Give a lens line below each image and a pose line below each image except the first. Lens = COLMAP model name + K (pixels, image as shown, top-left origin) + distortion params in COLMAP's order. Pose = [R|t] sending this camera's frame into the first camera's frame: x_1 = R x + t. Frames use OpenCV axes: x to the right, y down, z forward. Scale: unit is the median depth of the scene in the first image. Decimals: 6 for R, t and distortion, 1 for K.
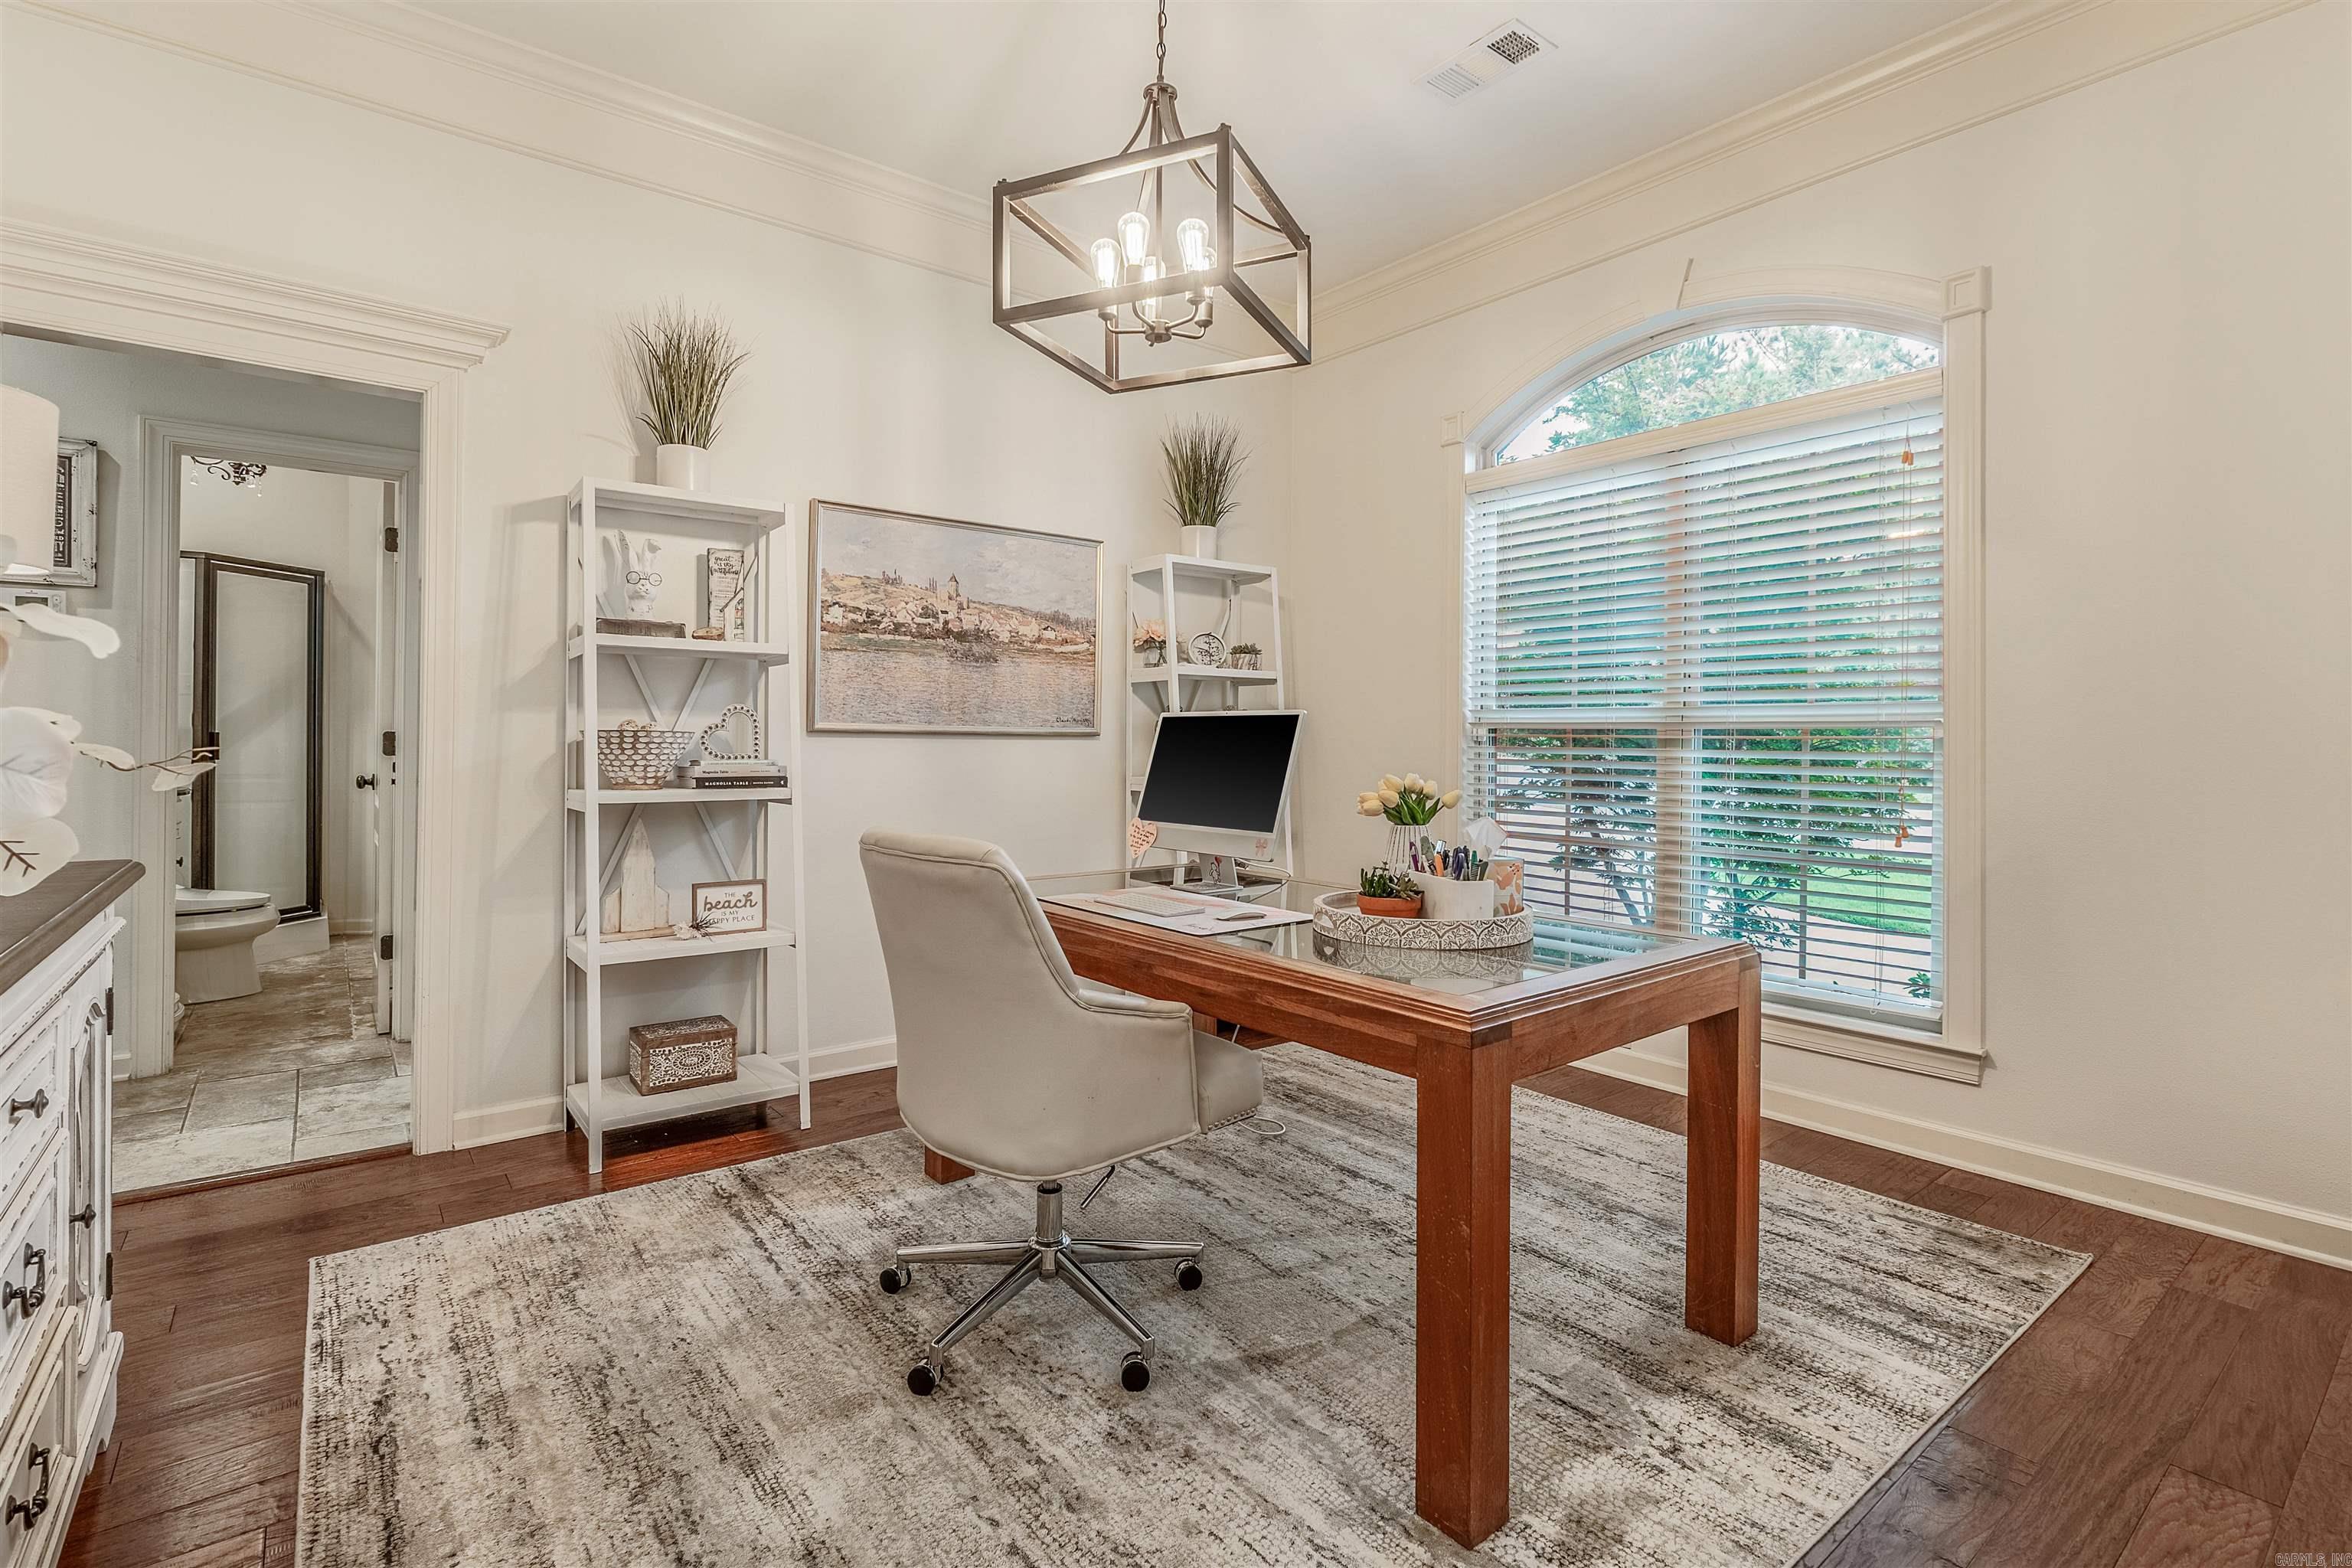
lens RADIAL K [[1111.3, 0, 1170.9], [0, 1111.3, 732.2], [0, 0, 1]] dist [-0.003237, -0.002029]
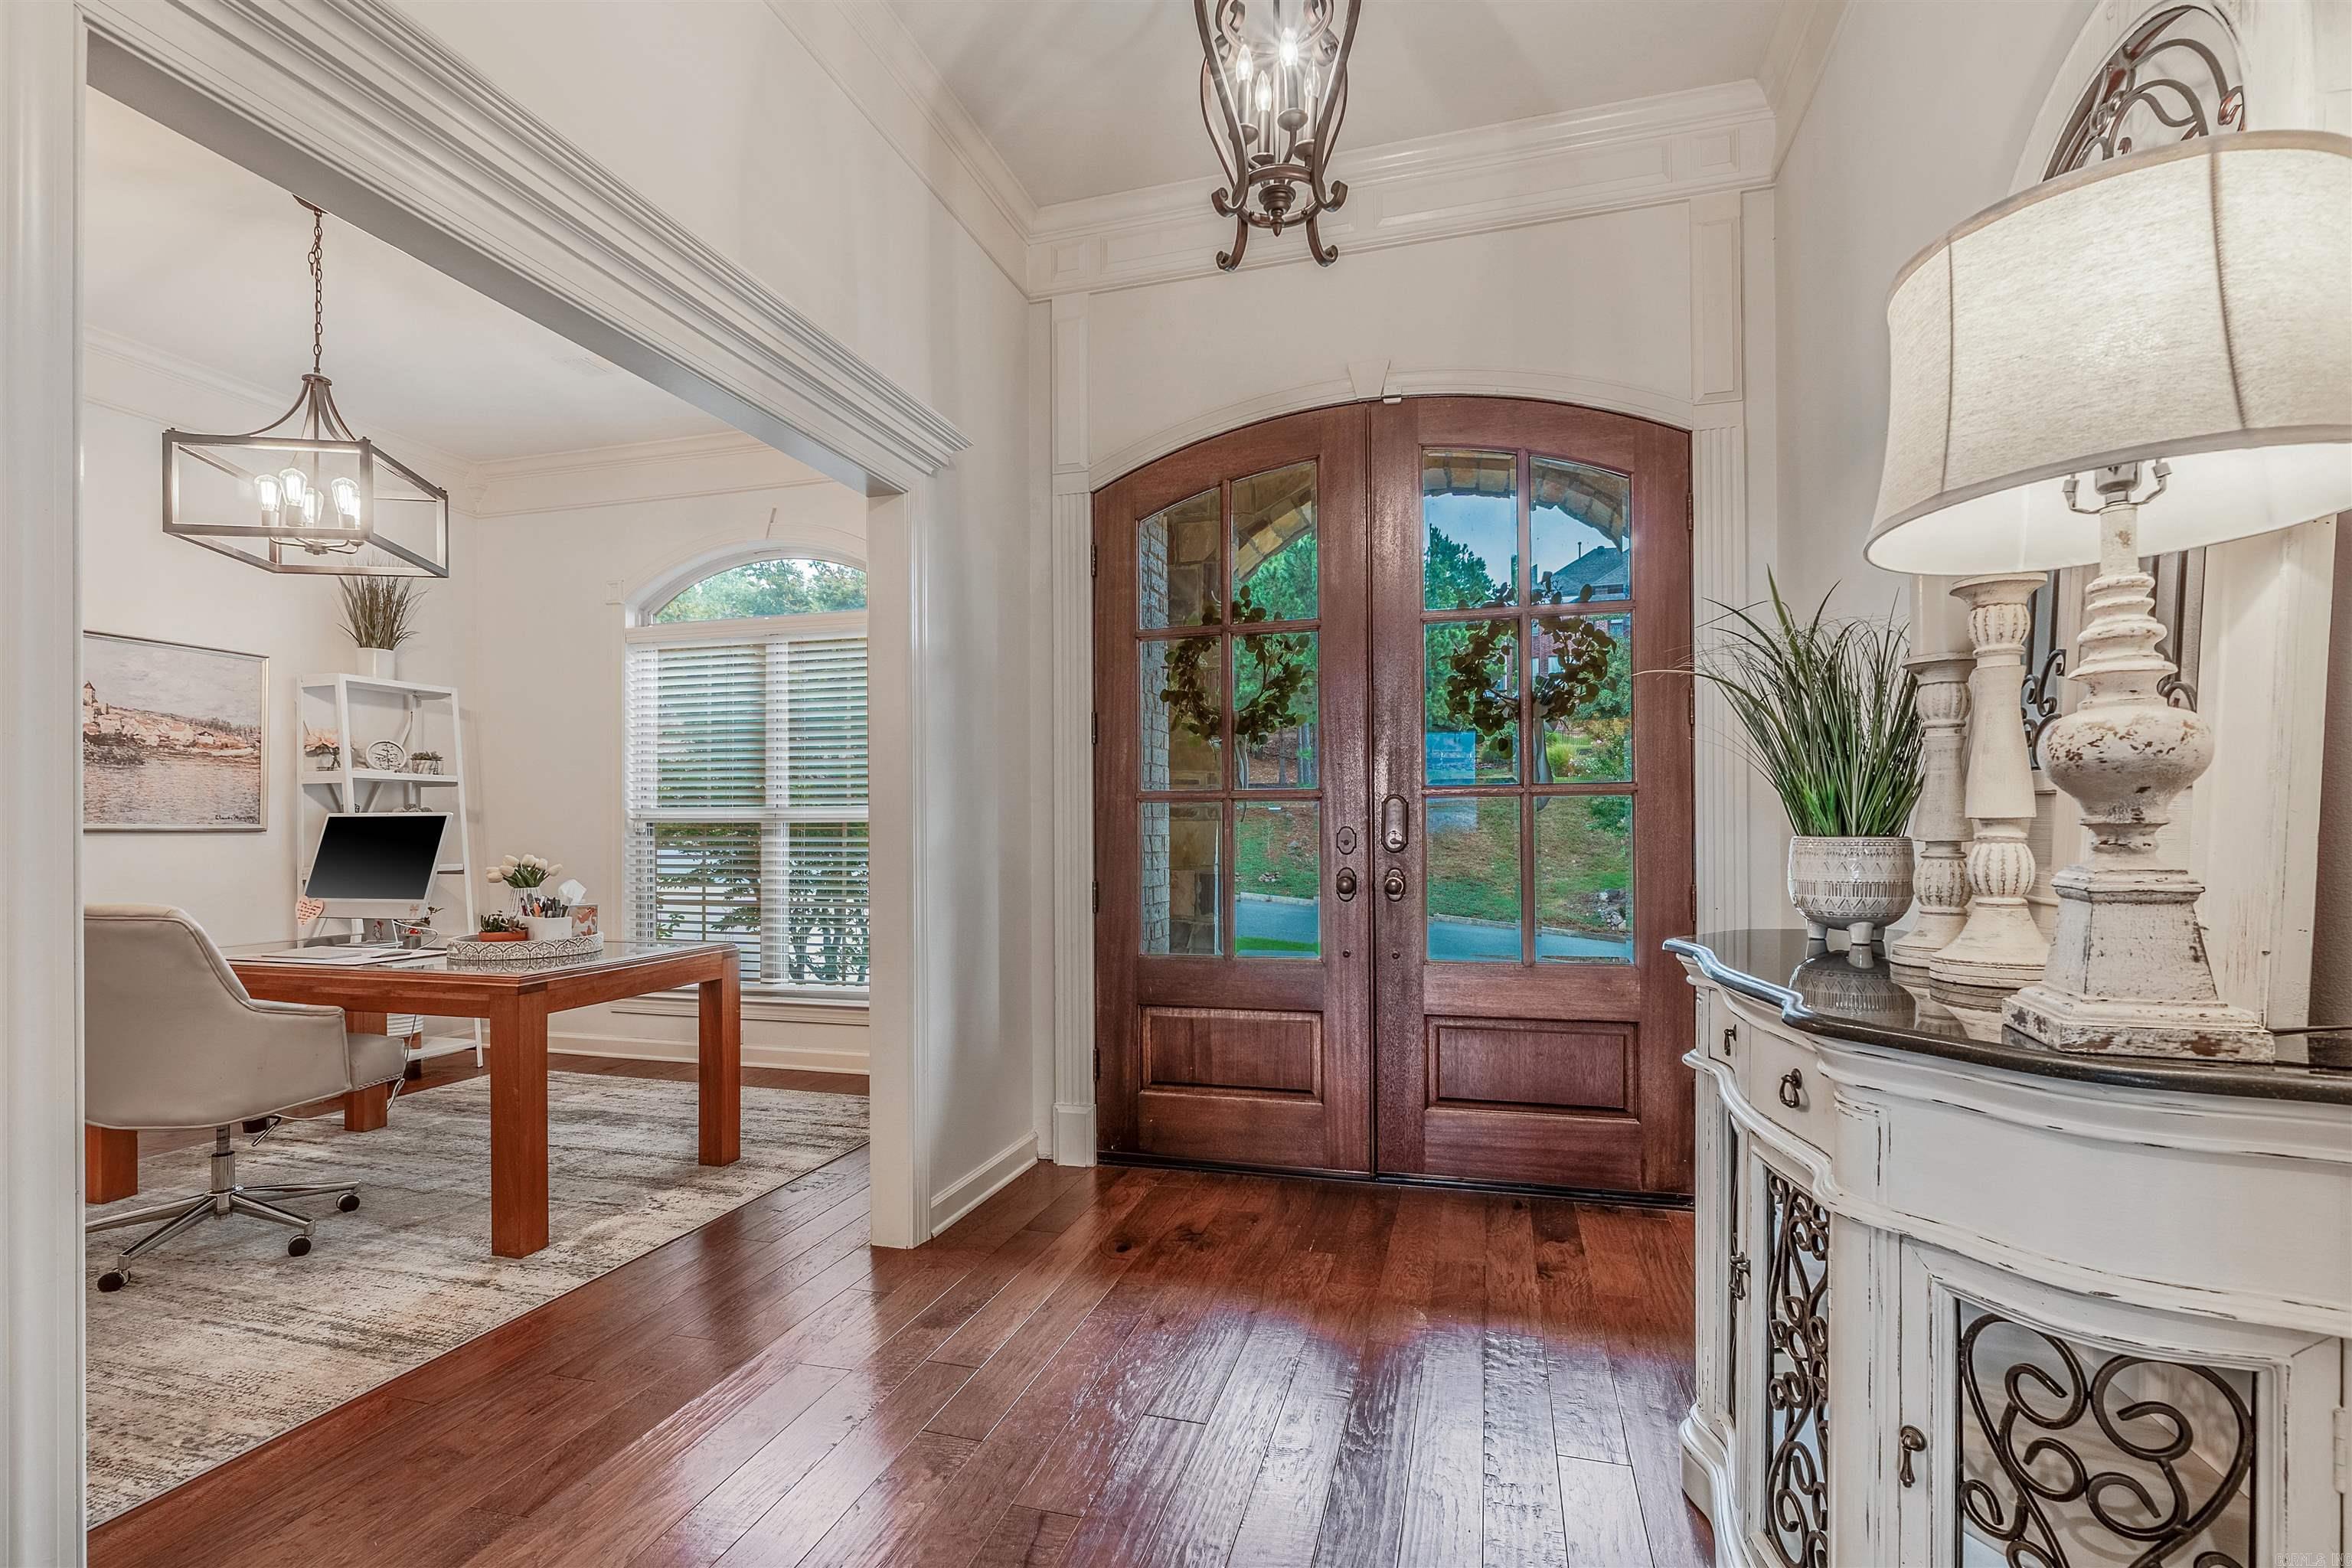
lens RADIAL K [[1111.3, 0, 1186.6], [0, 1111.3, 824.9], [0, 0, 1]] dist [-0.003237, -0.002029]
pose [[0.809089, -0.007247, 0.587641, 0.047962], [0.006006, 0.999974, 0.004062, -0.003971], [-0.587655, 0.000242, 0.809112, -0.709711]]
